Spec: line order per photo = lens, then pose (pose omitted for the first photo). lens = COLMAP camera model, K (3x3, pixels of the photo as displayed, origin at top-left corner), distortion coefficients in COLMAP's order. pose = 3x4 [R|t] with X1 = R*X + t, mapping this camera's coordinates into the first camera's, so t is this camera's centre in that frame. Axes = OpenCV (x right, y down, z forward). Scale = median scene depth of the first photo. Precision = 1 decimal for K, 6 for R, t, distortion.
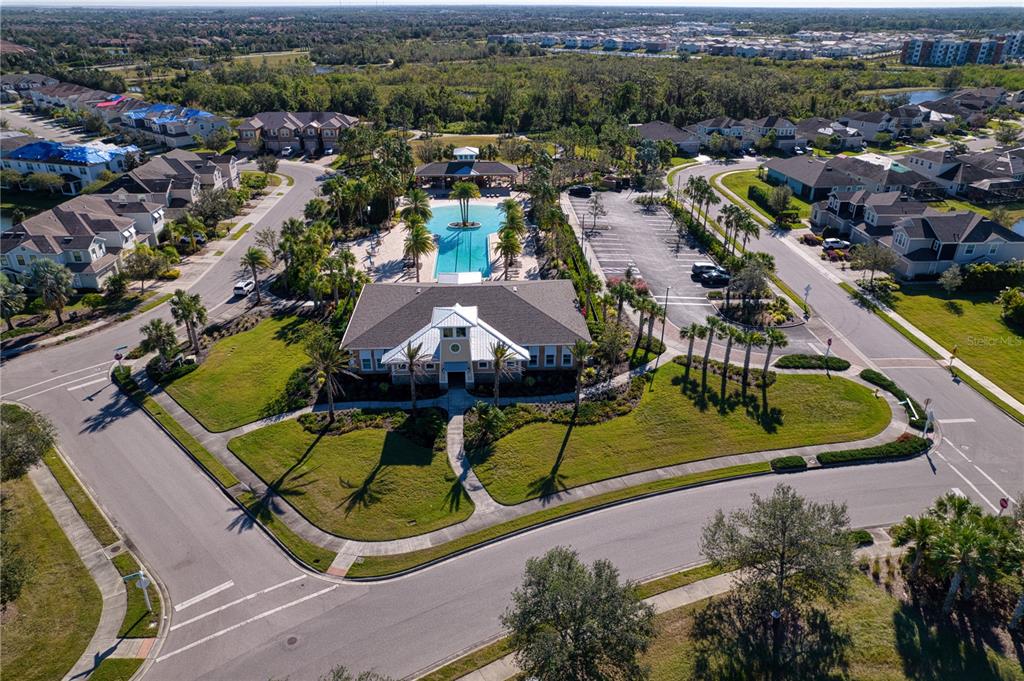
lens RADIAL K [[673.7, 0, 512.0], [0, 673.7, 340.5], [0, 0, 1]] dist [-0.086702, 0.078939]
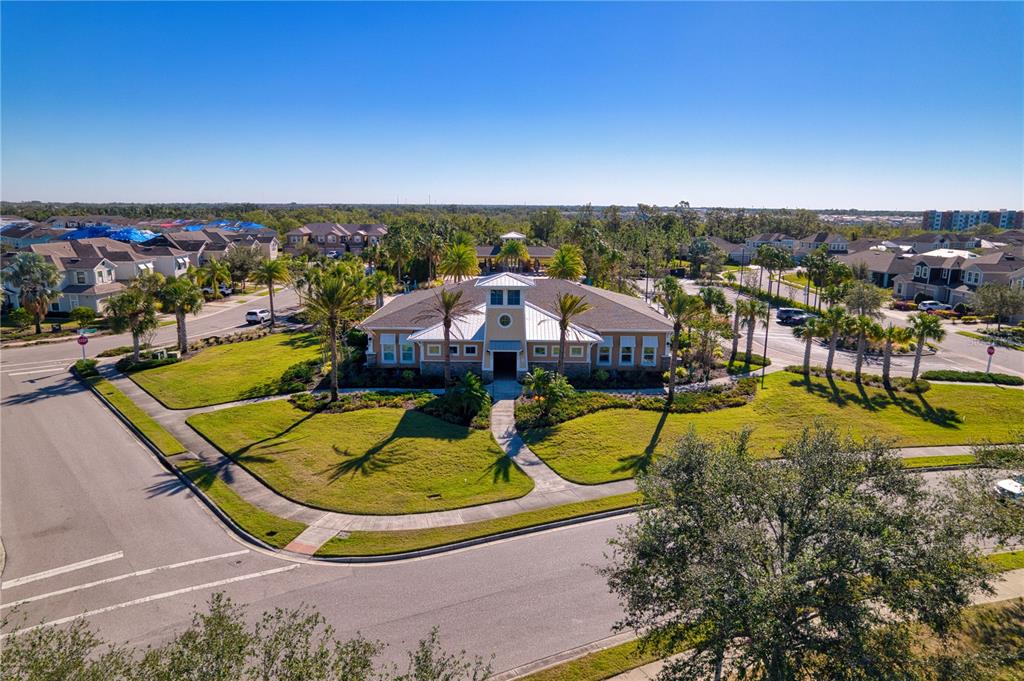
lens RADIAL K [[648.8, 0, 512.0], [0, 648.8, 340.5], [0, 0, 1]] dist [-0.078204, 0.068059]
pose [[0.998417, 0.018462, -0.053127, -0.026385], [-0.031791, 0.964462, -0.262303, 0.158810], [0.046396, 0.263576, 0.963522, 0.211757]]
